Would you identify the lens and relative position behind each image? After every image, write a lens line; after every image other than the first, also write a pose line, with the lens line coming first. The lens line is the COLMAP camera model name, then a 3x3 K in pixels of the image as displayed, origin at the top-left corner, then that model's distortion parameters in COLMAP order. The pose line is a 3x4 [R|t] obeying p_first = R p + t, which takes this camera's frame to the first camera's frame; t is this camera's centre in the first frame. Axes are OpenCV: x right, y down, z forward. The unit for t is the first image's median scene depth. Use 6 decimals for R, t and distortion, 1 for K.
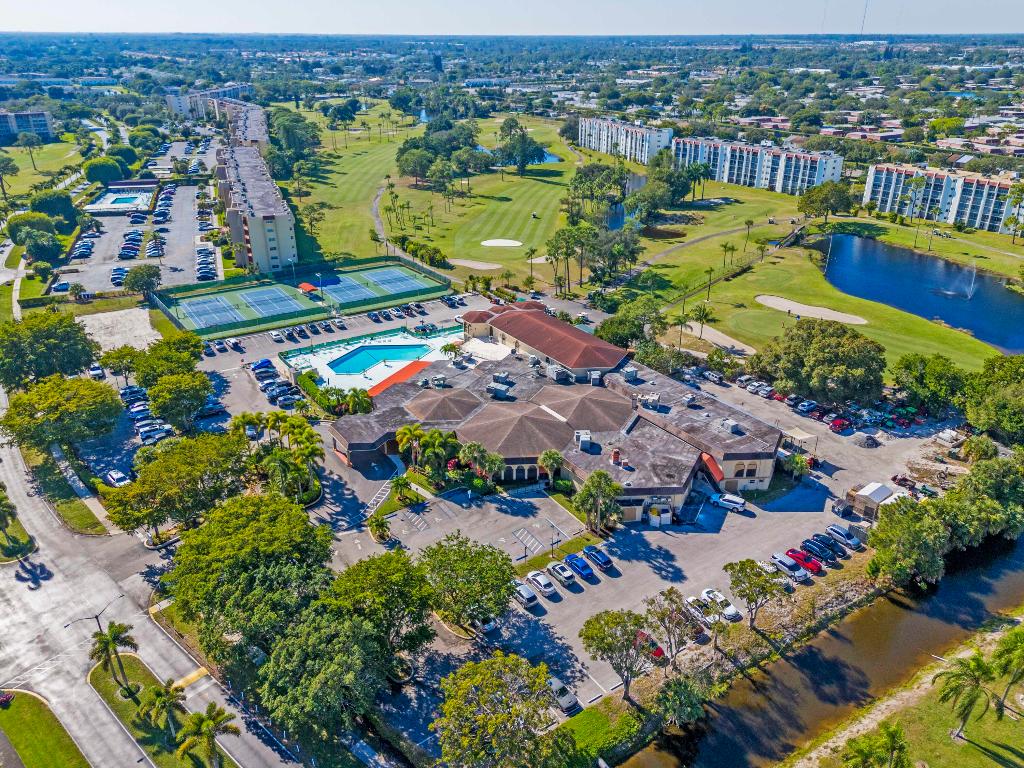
lens RADIAL K [[747.2, 0, 512.0], [0, 747.2, 384.0], [0, 0, 1]] dist [0.061102, -0.046600]
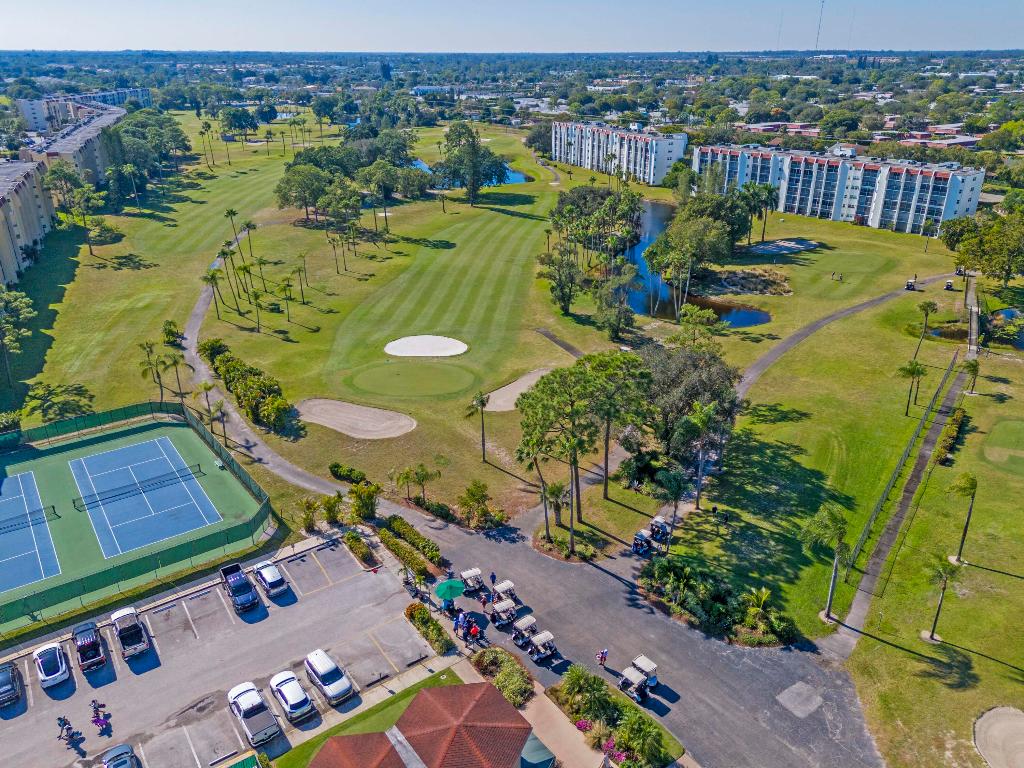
lens RADIAL K [[747.2, 0, 512.0], [0, 747.2, 384.0], [0, 0, 1]] dist [0.061102, -0.046600]
pose [[0.998755, -0.021462, 0.045028, 0.013684], [0.022360, 0.999559, -0.019528, -0.100464], [-0.044589, 0.020511, 0.998795, 0.326375]]
